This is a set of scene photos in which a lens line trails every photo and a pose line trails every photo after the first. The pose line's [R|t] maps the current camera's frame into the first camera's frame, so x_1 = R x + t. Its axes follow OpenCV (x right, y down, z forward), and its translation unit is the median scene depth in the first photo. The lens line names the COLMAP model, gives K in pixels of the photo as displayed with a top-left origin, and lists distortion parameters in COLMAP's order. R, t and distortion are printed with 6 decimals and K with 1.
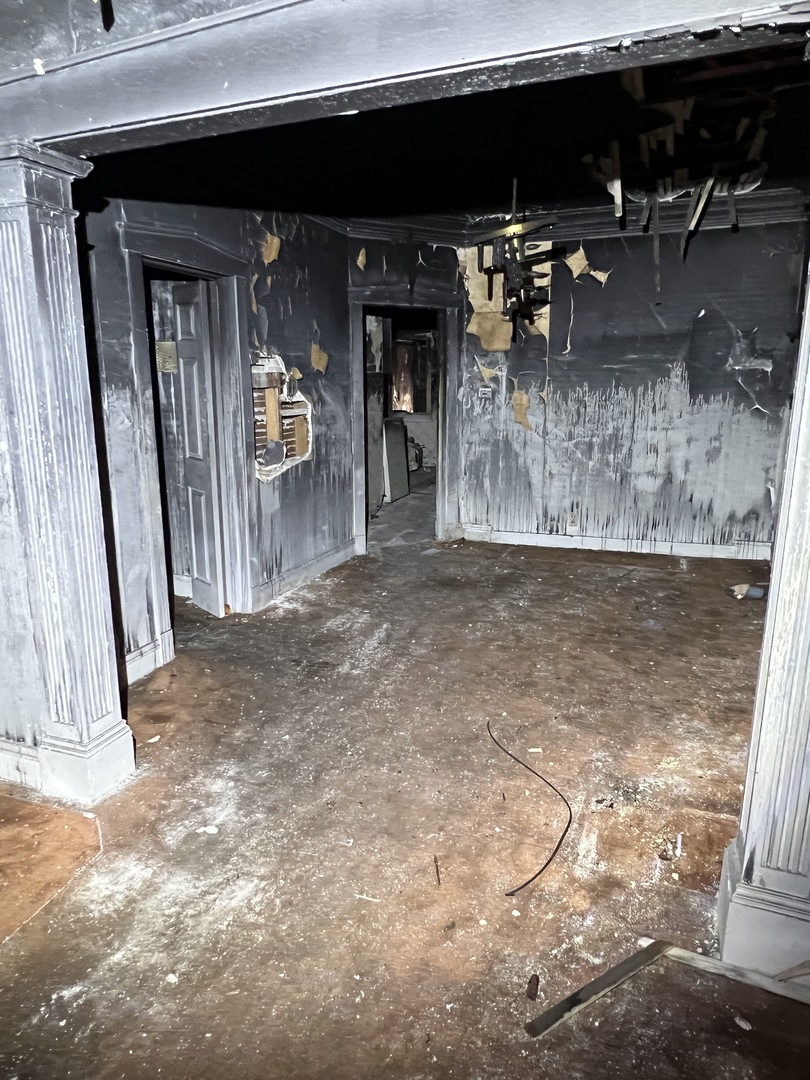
lens RADIAL K [[704.3, 0, 402.6], [0, 704.3, 541.0], [0, 0, 1]] dist [-0.004444, -0.001044]
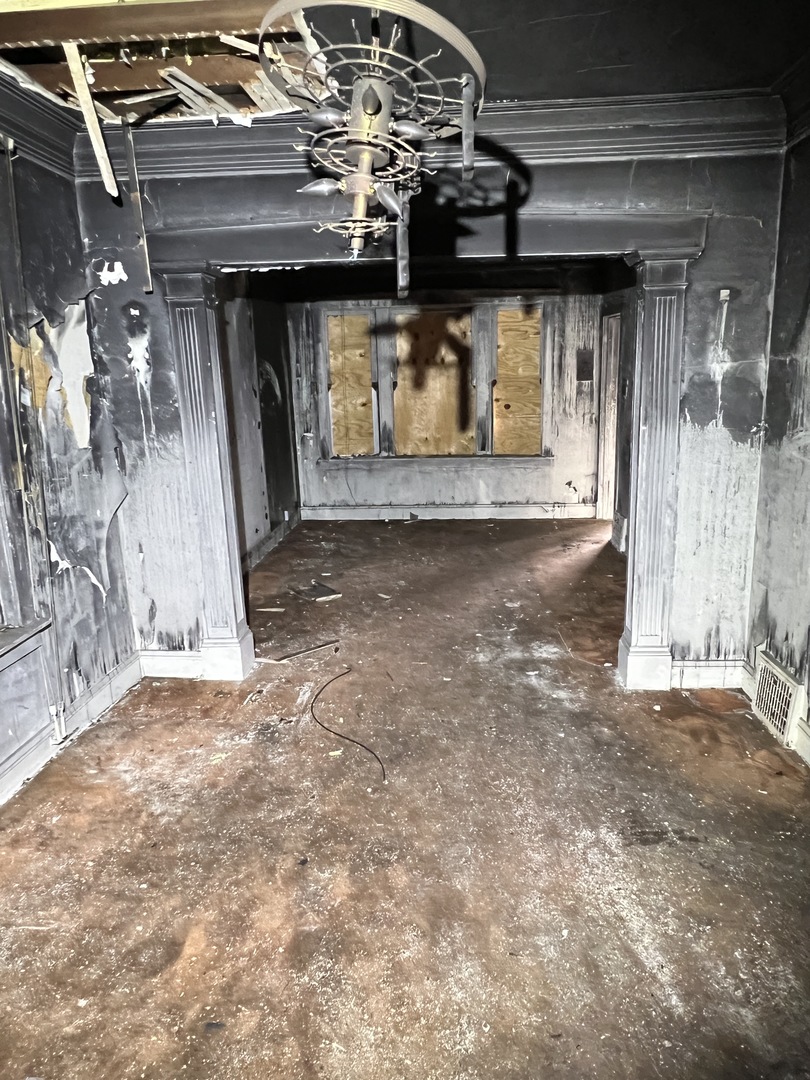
lens RADIAL K [[704.3, 0, 405.9], [0, 704.3, 538.0], [0, 0, 1]] dist [-0.004444, -0.001044]
pose [[-0.961245, 0.097017, -0.258060, 0.173338], [-0.028830, 0.895531, 0.444063, -0.256570], [0.274183, 0.434294, -0.858028, 0.948705]]
